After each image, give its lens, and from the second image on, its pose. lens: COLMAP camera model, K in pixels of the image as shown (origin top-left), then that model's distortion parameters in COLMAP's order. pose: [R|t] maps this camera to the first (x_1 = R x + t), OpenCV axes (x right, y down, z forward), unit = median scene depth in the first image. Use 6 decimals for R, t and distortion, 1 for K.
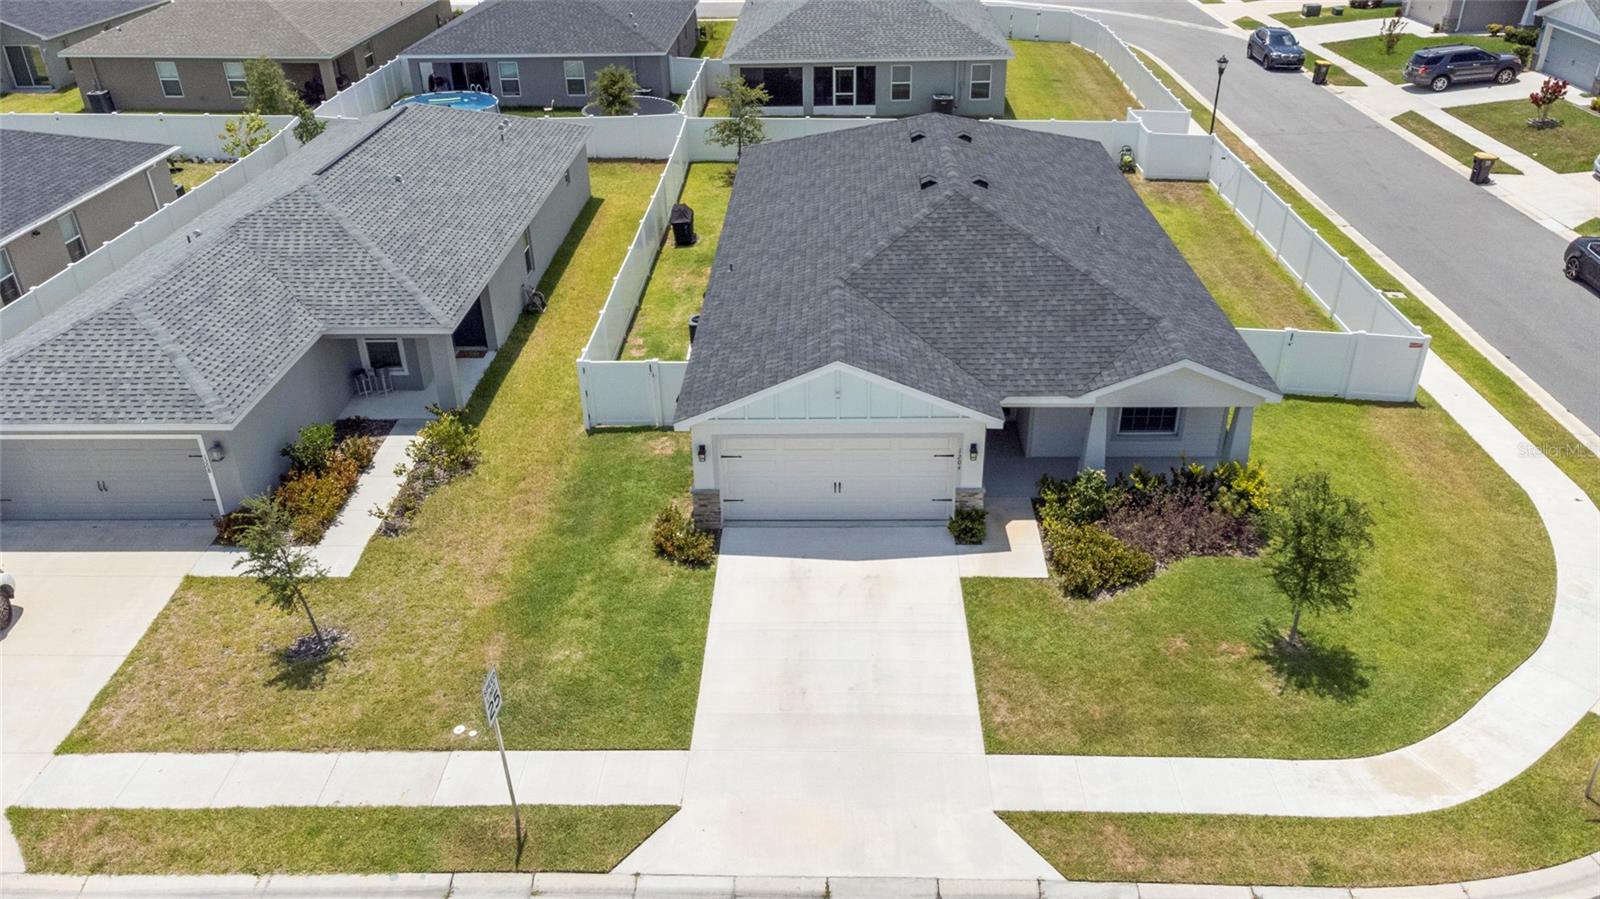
lens RADIAL K [[1192.0, 0, 800.0], [0, 1192.0, 449.5], [0, 0, 1]] dist [0.028519, 0.053096]
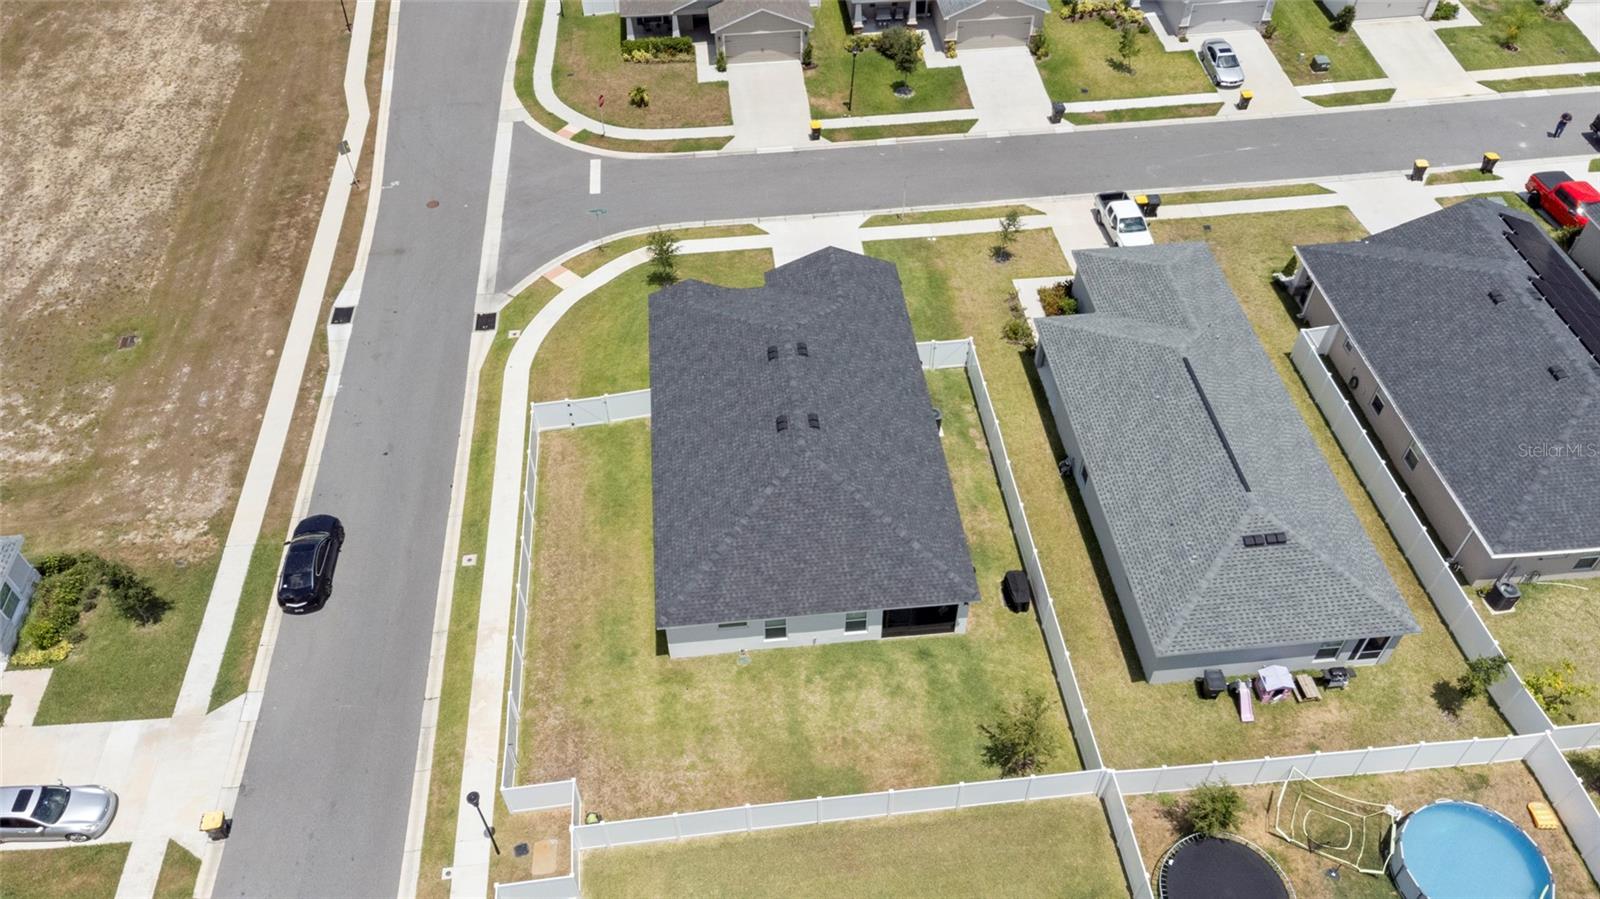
lens RADIAL K [[1190.3, 0, 800.0], [0, 1190.3, 449.5], [0, 0, 1]] dist [0.010876, 0.085468]
pose [[-0.991146, 0.112485, -0.070549, 0.287883], [-0.041414, 0.242932, 0.969159, -2.163838], [0.126155, 0.963499, -0.236123, 1.797335]]
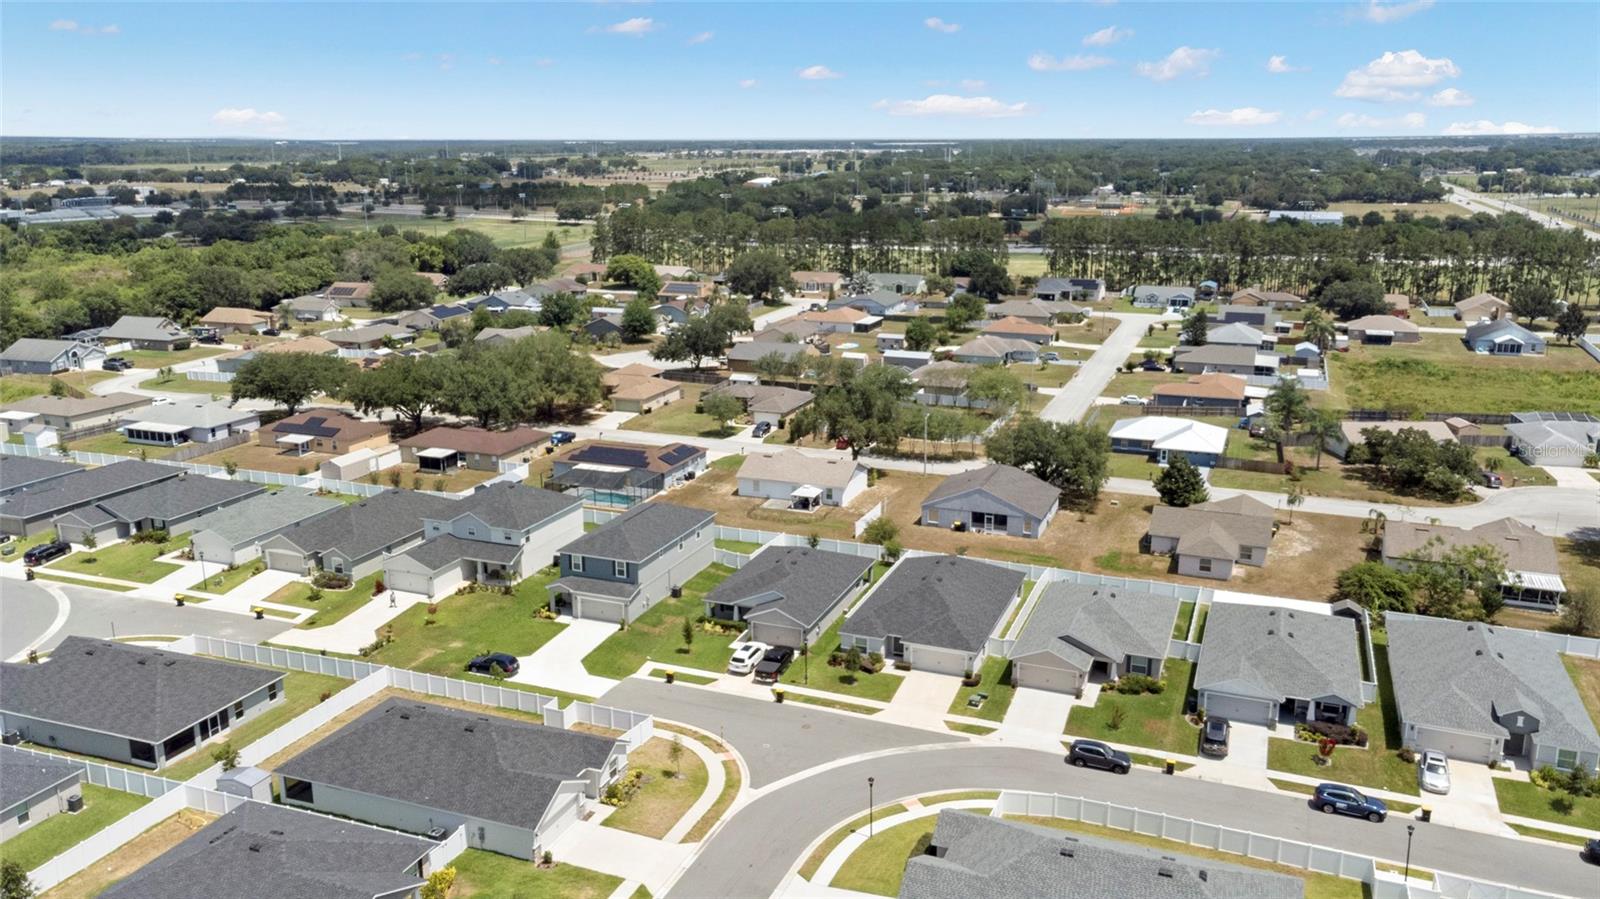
lens RADIAL K [[1224.6, 0, 801.2], [0, 1224.6, 457.9], [0, 0, 1]] dist [0.013453, 0.084020]
pose [[0.340657, -0.220845, 0.913882, -2.464739], [0.457759, 0.887989, 0.043954, -2.219395], [-0.821224, 0.403365, 0.403594, 1.442168]]
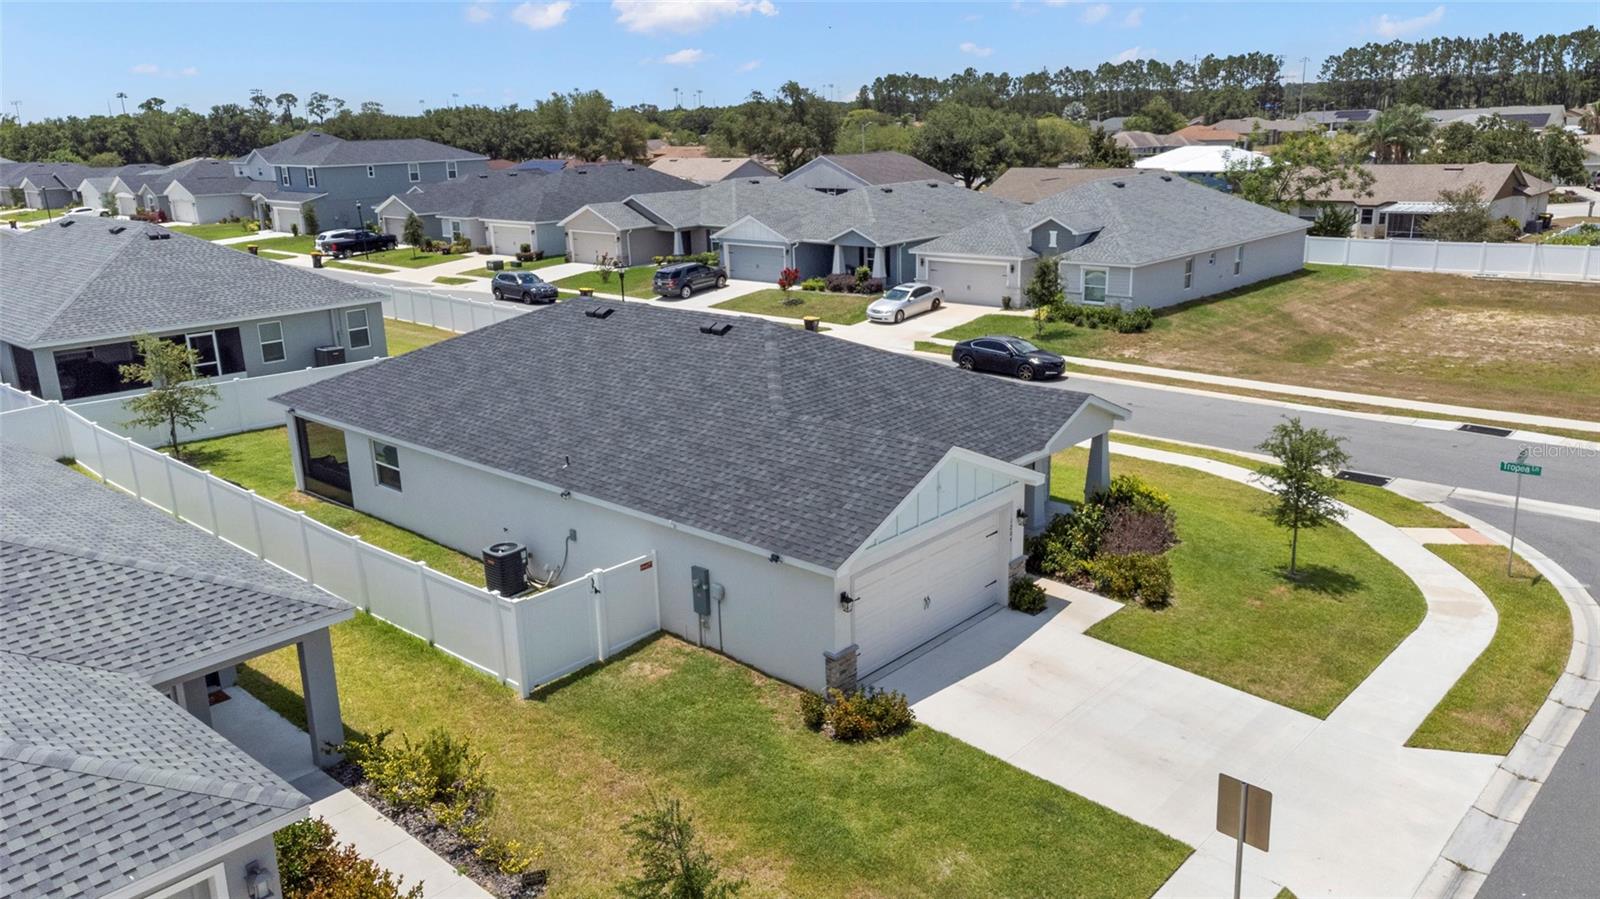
lens RADIAL K [[1190.3, 0, 800.0], [0, 1190.3, 449.5], [0, 0, 1]] dist [0.010876, 0.085468]
pose [[0.650850, -0.205089, 0.730981, -0.651556], [0.383873, 0.919576, -0.083790, -0.035597], [-0.655008, 0.335139, 0.677234, 0.402952]]
